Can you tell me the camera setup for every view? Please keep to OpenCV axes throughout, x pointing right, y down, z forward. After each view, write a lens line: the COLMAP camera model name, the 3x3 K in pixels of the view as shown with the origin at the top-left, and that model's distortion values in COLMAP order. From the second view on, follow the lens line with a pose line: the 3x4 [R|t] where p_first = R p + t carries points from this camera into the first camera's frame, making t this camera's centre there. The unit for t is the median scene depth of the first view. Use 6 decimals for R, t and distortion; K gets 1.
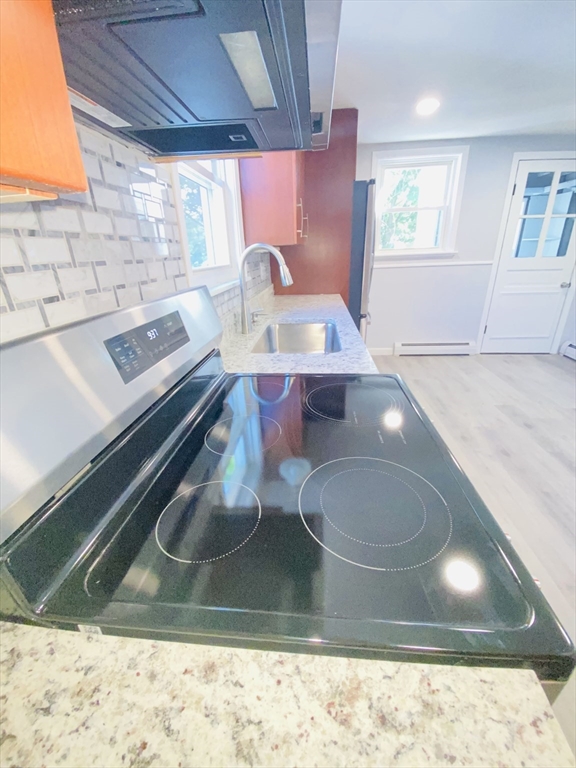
lens RADIAL K [[312.0, 0, 288.0], [0, 312.0, 384.0], [0, 0, 1]] dist [0.031712, -0.026811]
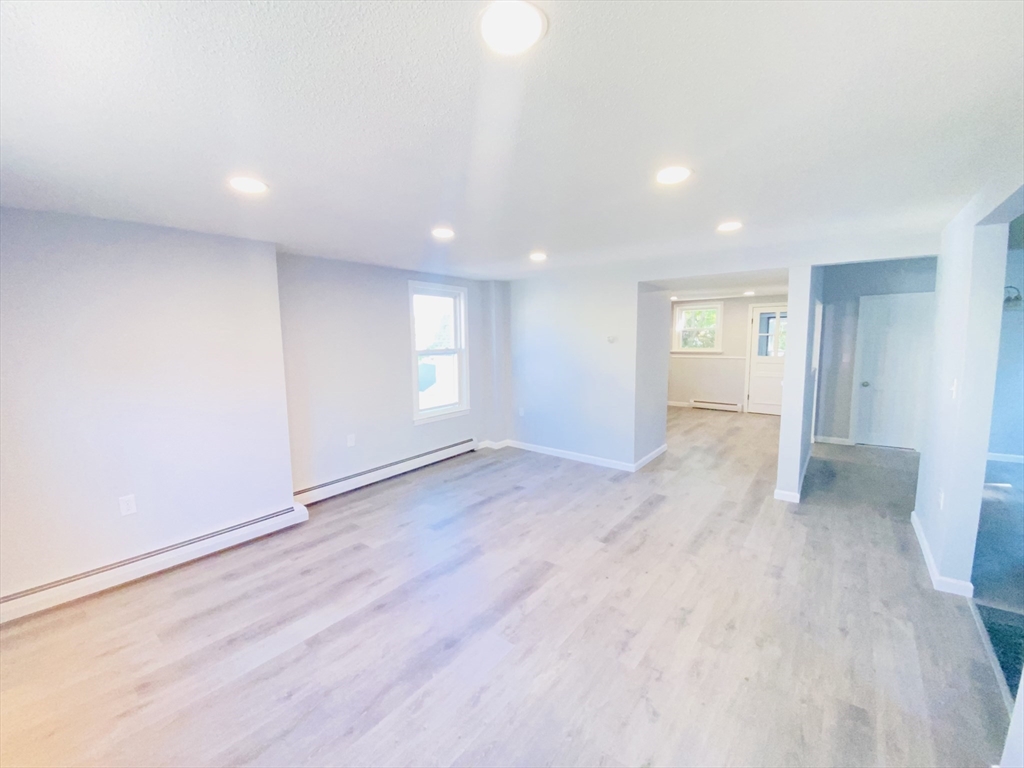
lens RADIAL K [[416.0, 0, 512.0], [0, 416.0, 384.0], [0, 0, 1]] dist [0.031712, -0.026811]
pose [[0.837929, 0.089985, -0.538310, 1.151235], [-0.230726, 0.952250, -0.199966, 0.706125], [0.494612, 0.291759, 0.818679, -2.062519]]
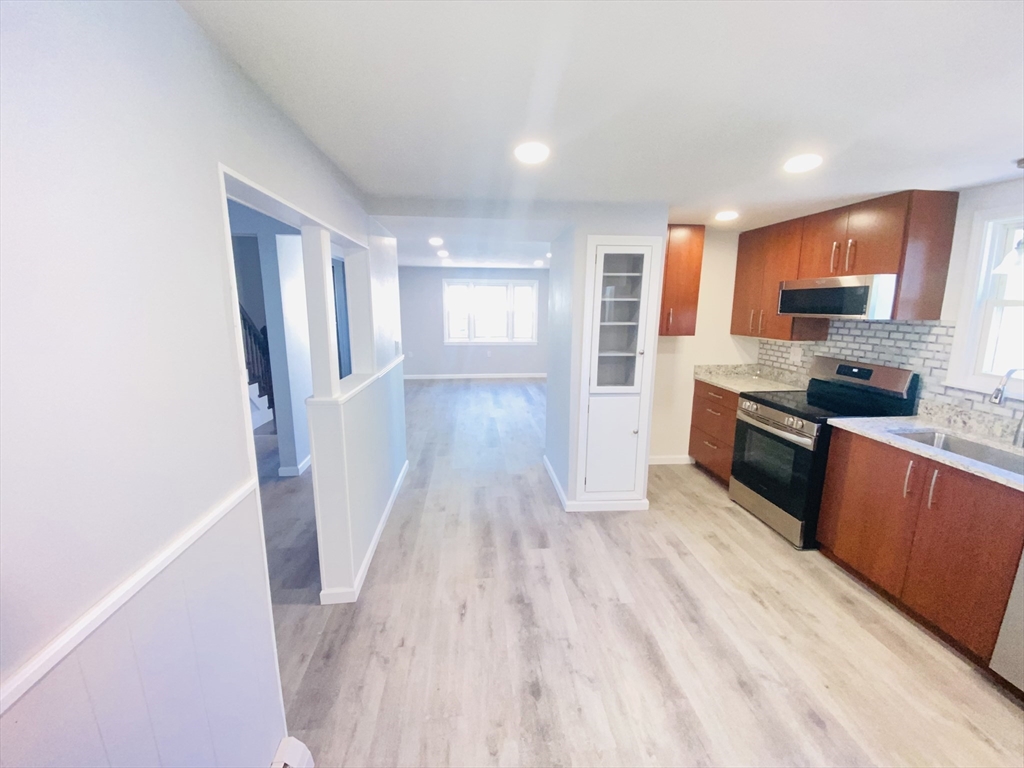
lens RADIAL K [[416.0, 0, 512.0], [0, 416.0, 384.0], [0, 0, 1]] dist [0.031712, -0.026811]
pose [[-0.981682, 0.065254, -0.179002, 1.041579], [-0.047690, 0.825453, 0.562453, -0.616770], [0.184460, 0.560687, -0.807220, 1.029268]]
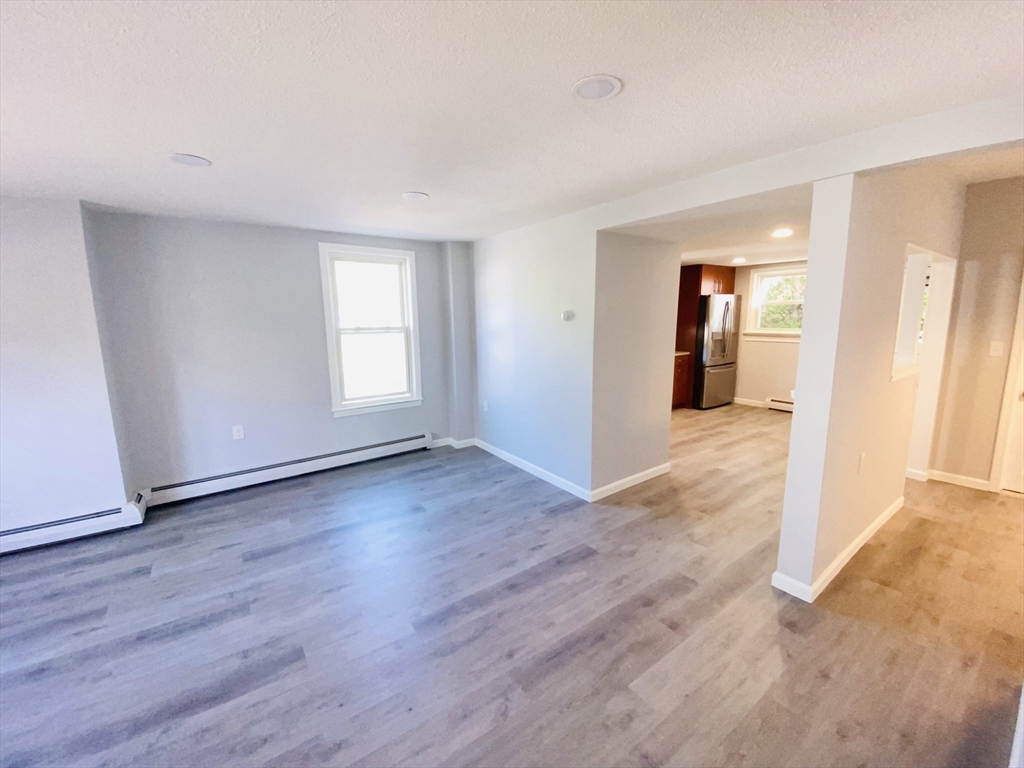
lens RADIAL K [[416.0, 0, 512.0], [0, 416.0, 384.0], [0, 0, 1]] dist [0.031712, -0.026811]
pose [[0.655440, 0.154078, -0.739364, 1.410169], [-0.306645, 0.948936, -0.074087, 0.392310], [0.690194, 0.275282, 0.669218, -1.311447]]
